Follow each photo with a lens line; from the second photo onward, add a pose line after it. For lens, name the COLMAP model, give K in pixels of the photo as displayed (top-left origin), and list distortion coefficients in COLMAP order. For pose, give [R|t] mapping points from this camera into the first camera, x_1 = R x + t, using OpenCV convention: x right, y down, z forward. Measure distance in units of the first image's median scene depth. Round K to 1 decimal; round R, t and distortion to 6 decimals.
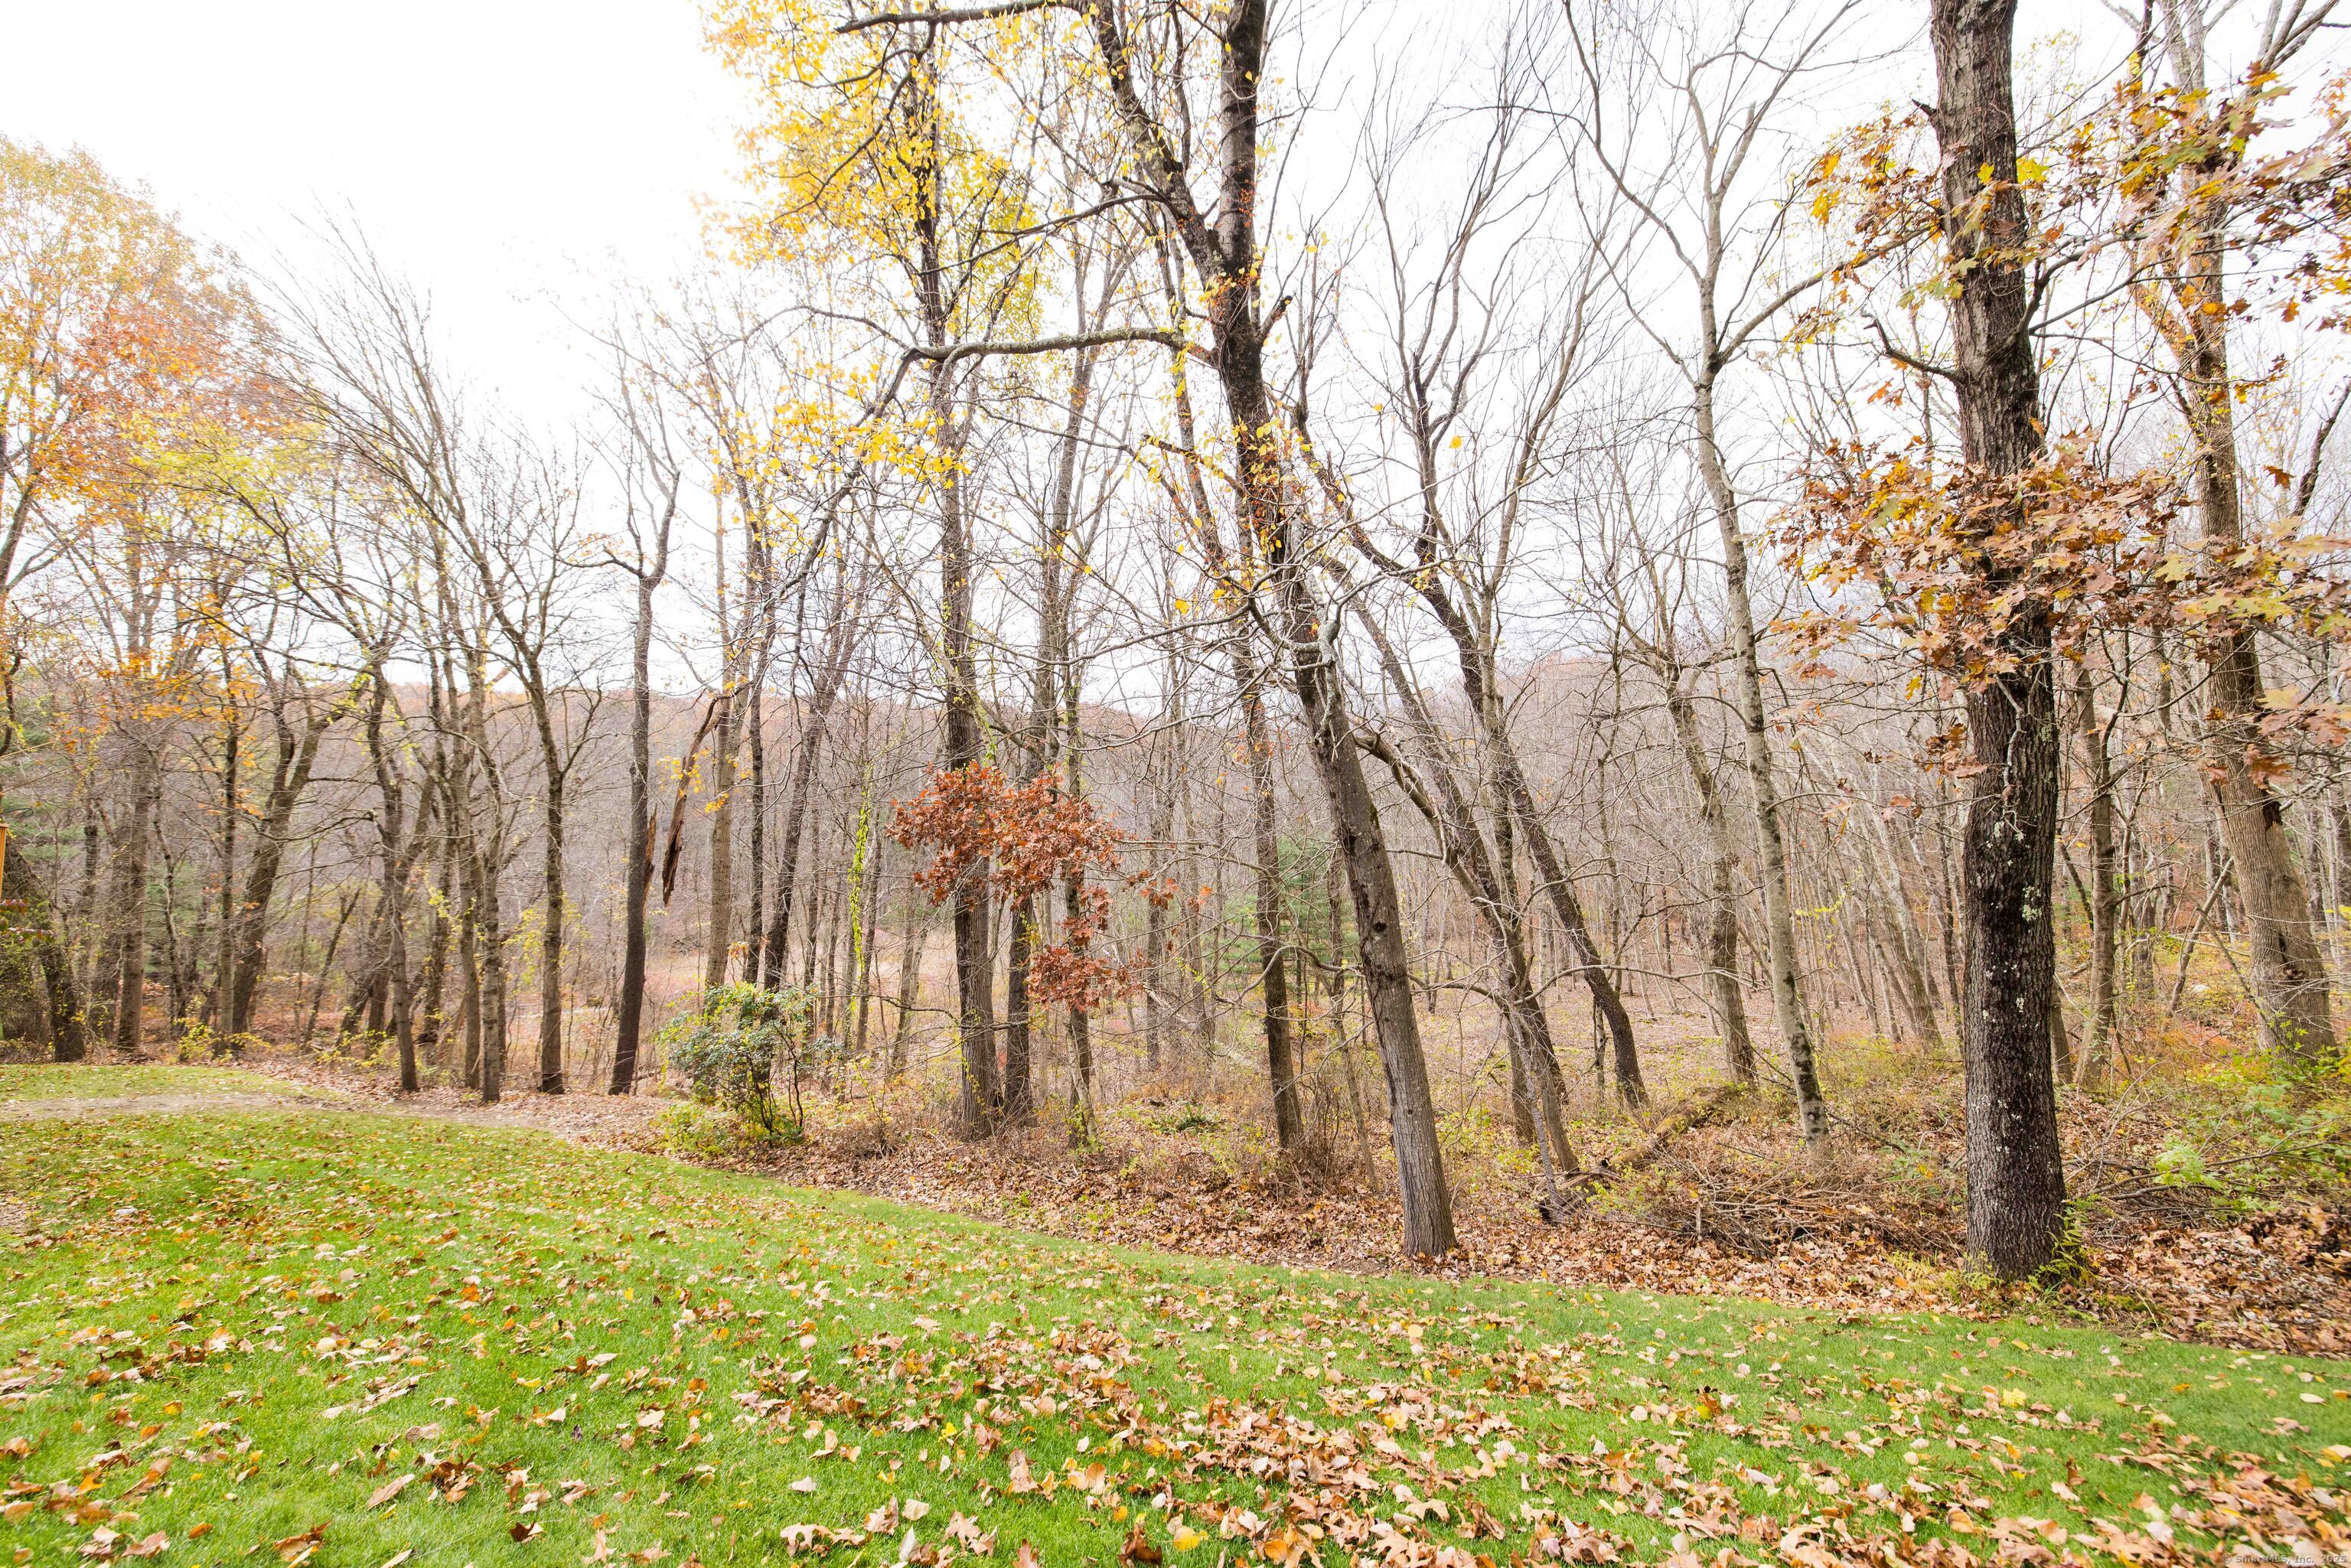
lens RADIAL K [[1052.8, 0, 1175.5], [0, 1052.8, 784.0], [0, 0, 1]] dist [0.000110, 0.000264]
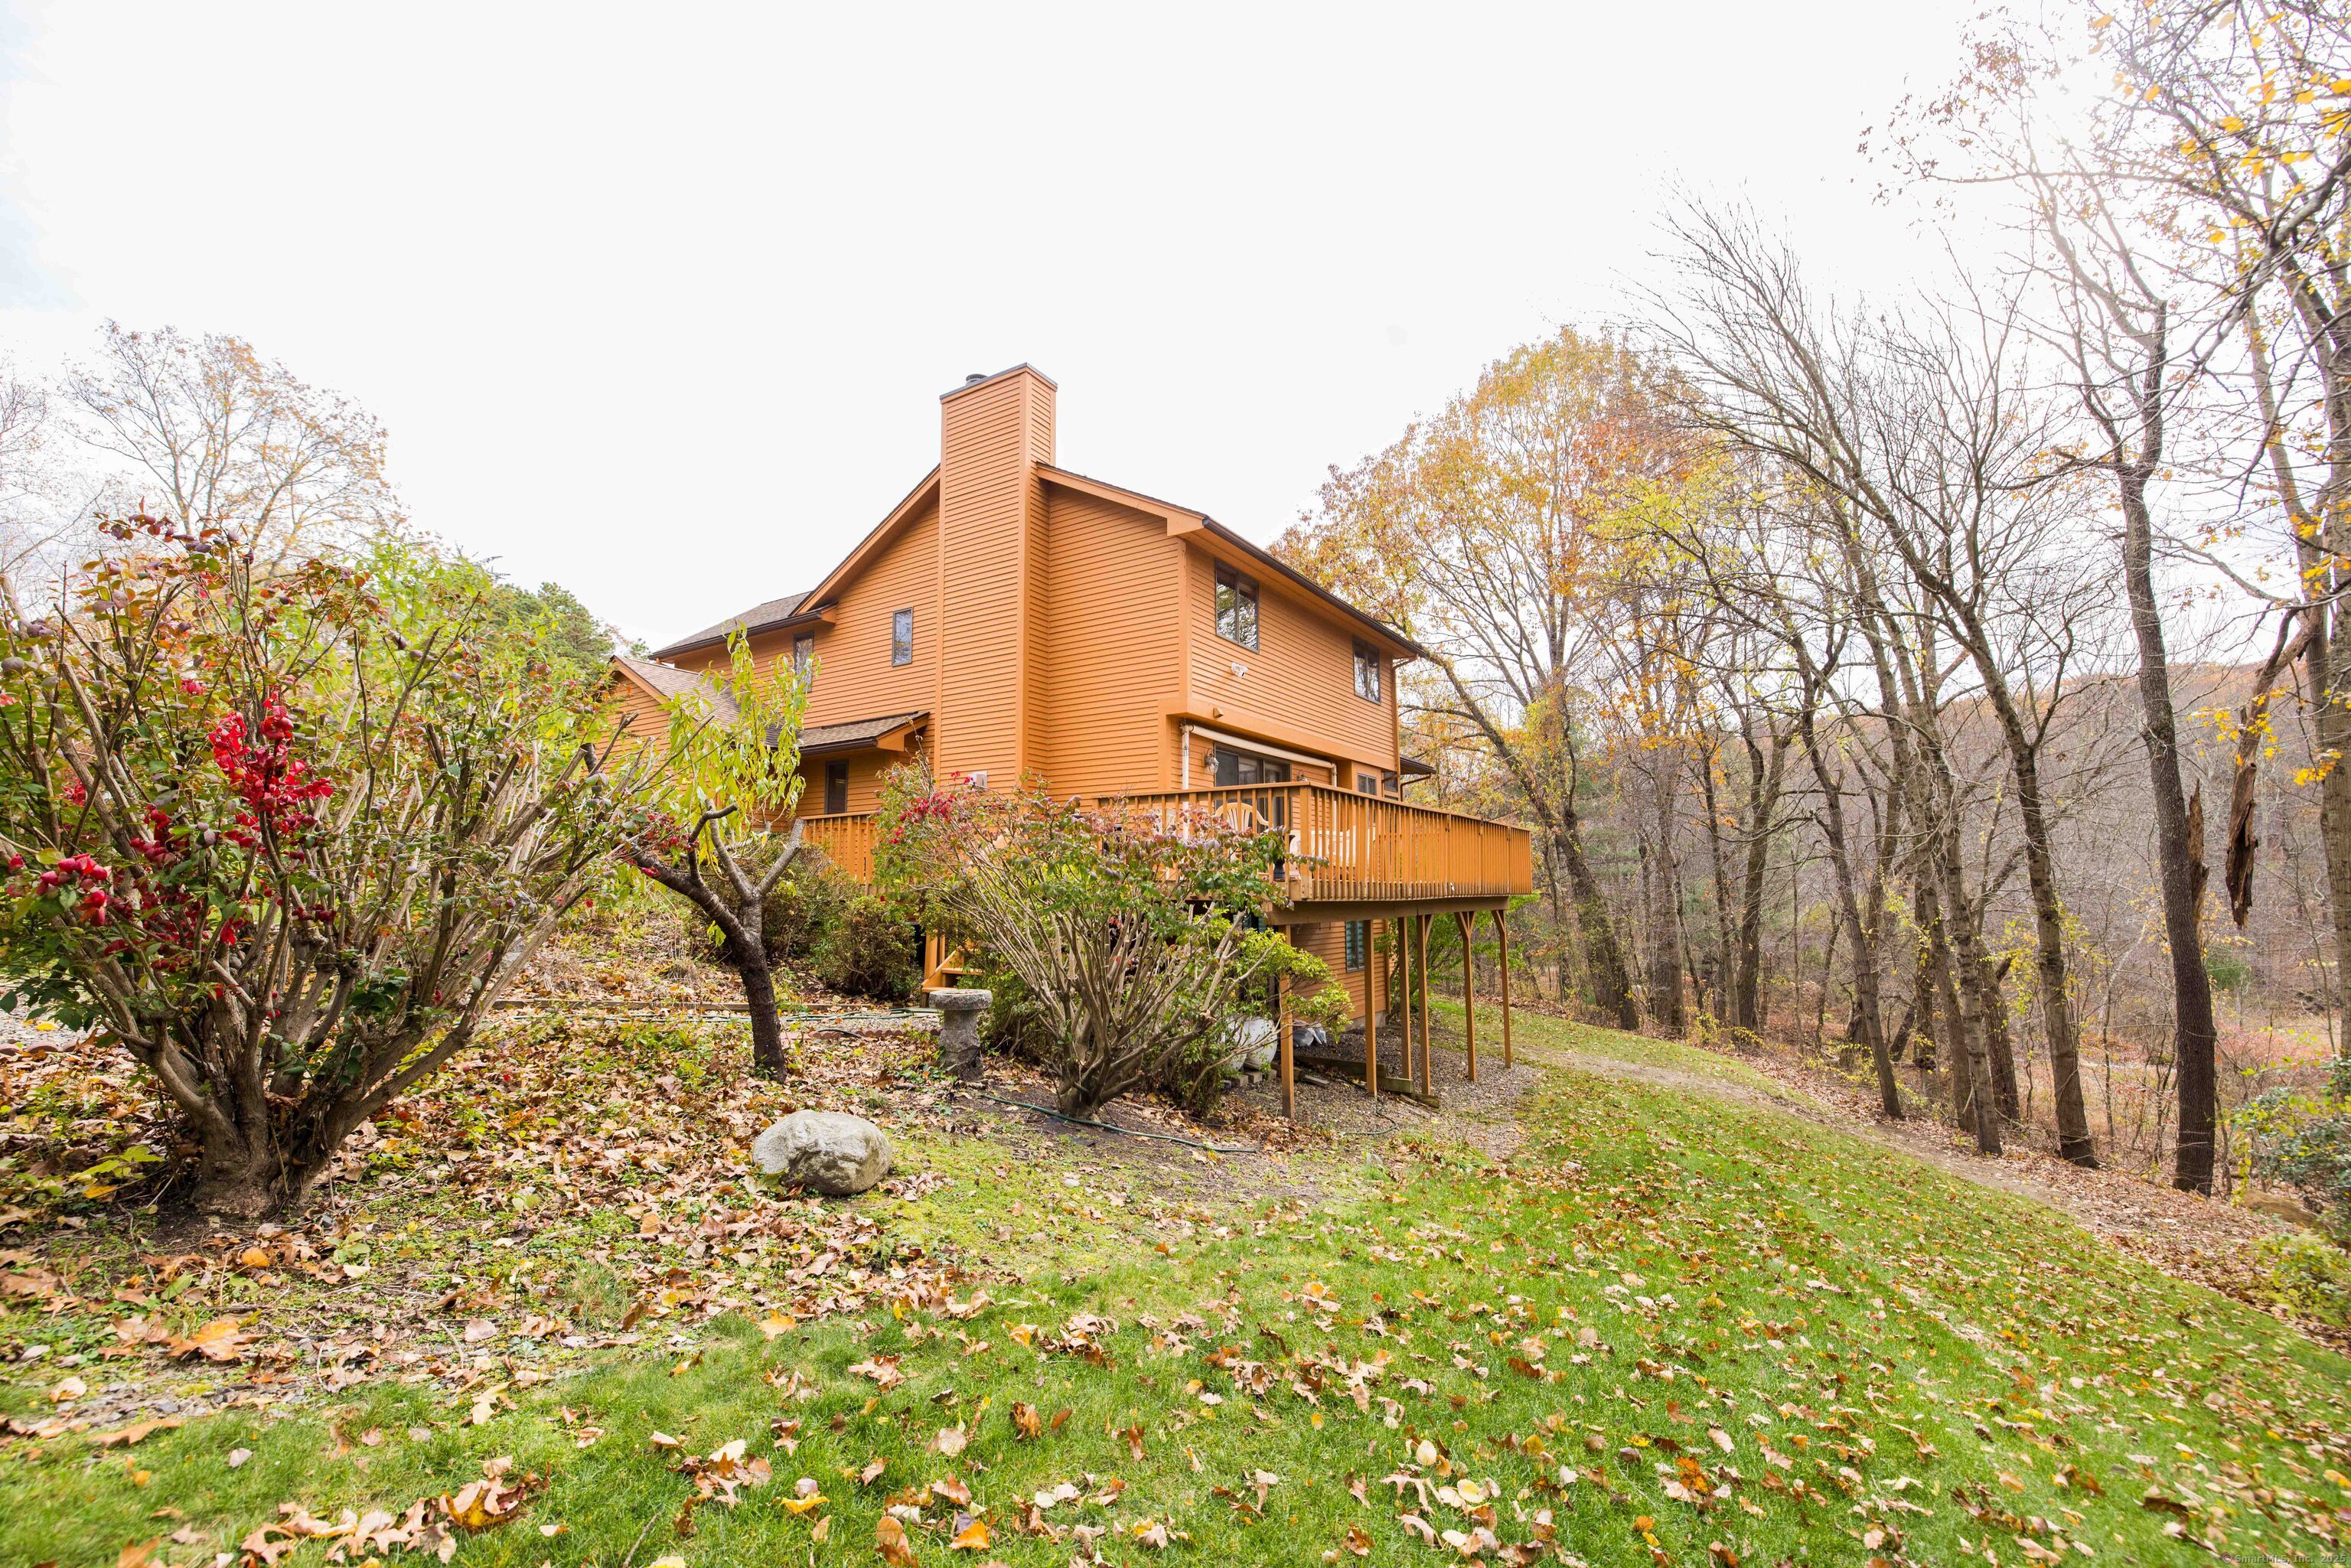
lens RADIAL K [[953.0, 0, 1175.5], [0, 953.0, 784.0], [0, 0, 1]] dist [-0.001860, -0.000660]
pose [[0.258127, -0.102743, -0.960632, -0.062993], [0.053794, 0.994315, -0.091891, 0.044346], [0.964612, -0.027957, 0.262187, 0.181747]]
